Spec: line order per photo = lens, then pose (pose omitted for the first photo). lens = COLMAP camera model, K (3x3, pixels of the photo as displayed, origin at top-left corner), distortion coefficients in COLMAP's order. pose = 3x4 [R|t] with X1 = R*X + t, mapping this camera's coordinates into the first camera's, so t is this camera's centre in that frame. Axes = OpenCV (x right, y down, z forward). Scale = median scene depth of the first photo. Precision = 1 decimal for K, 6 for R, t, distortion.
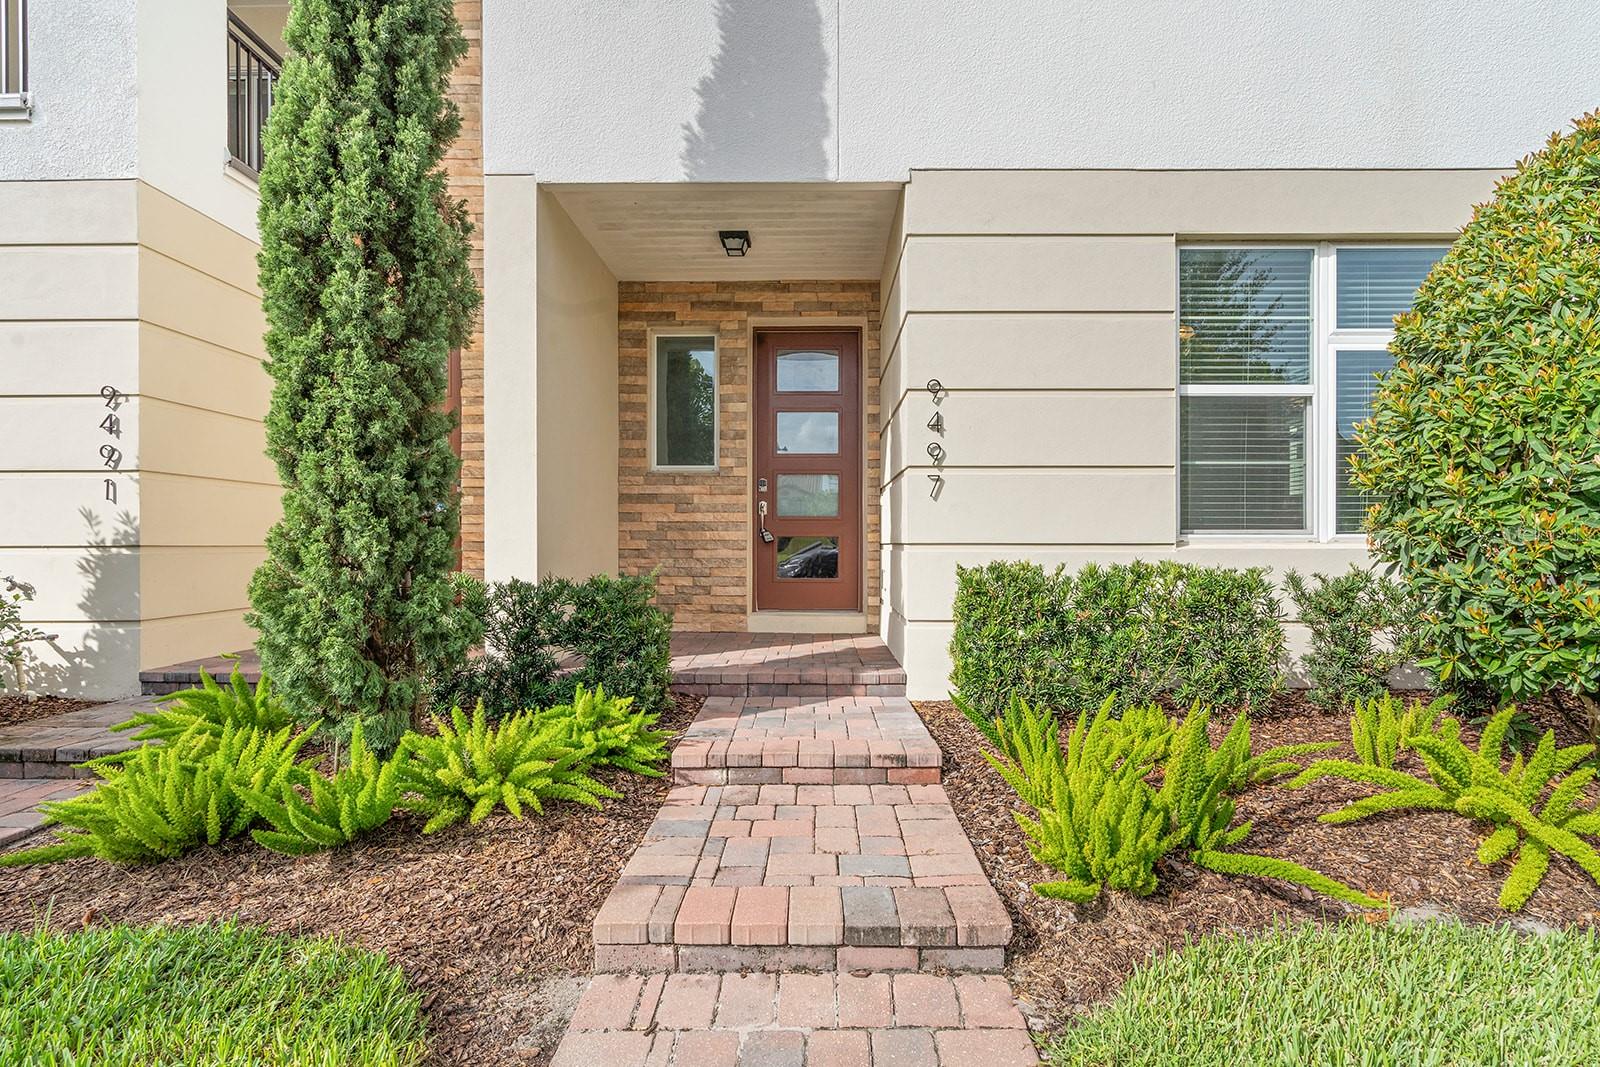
lens RADIAL K [[729.1, 0, 802.2], [0, 729.1, 534.2], [0, 0, 1]] dist [-0.002209, 0.000049]
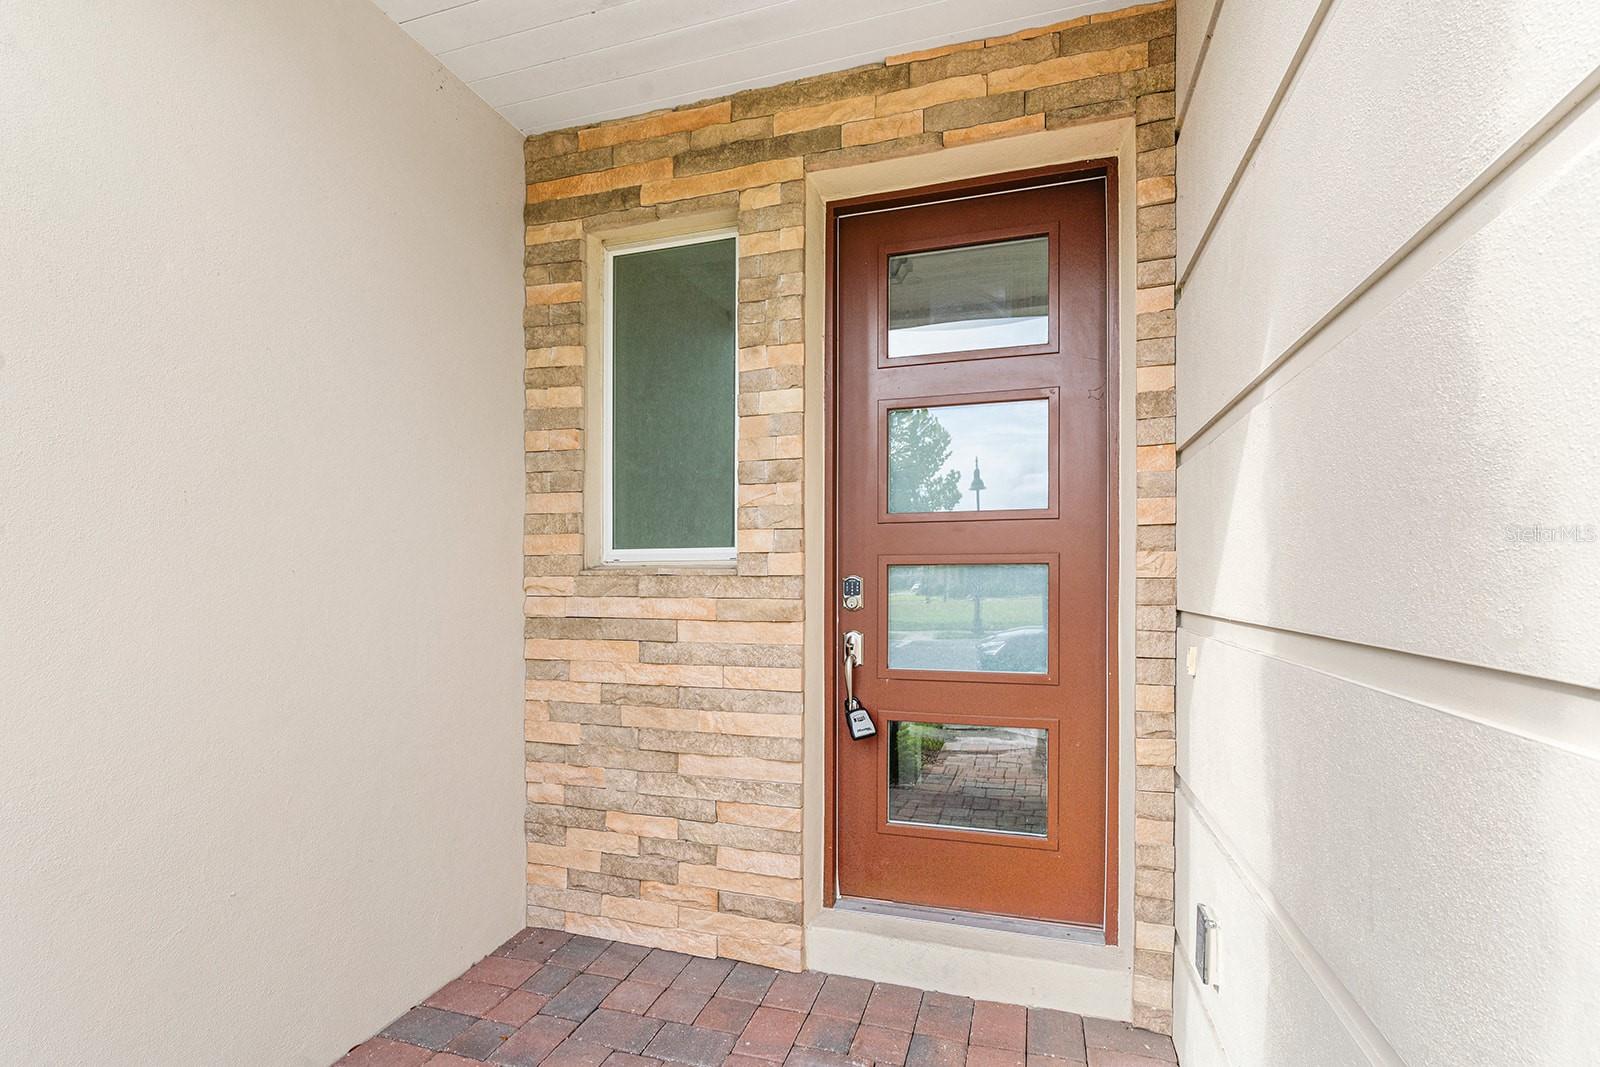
lens RADIAL K [[729.1, 0, 808.3], [0, 729.1, 587.0], [0, 0, 1]] dist [-0.002209, 0.000049]
pose [[0.957984, 0.000469, -0.286822, 0.039912], [-0.000457, 1.000000, 0.000109, -0.073370], [0.286822, 0.000027, 0.957984, 0.624685]]
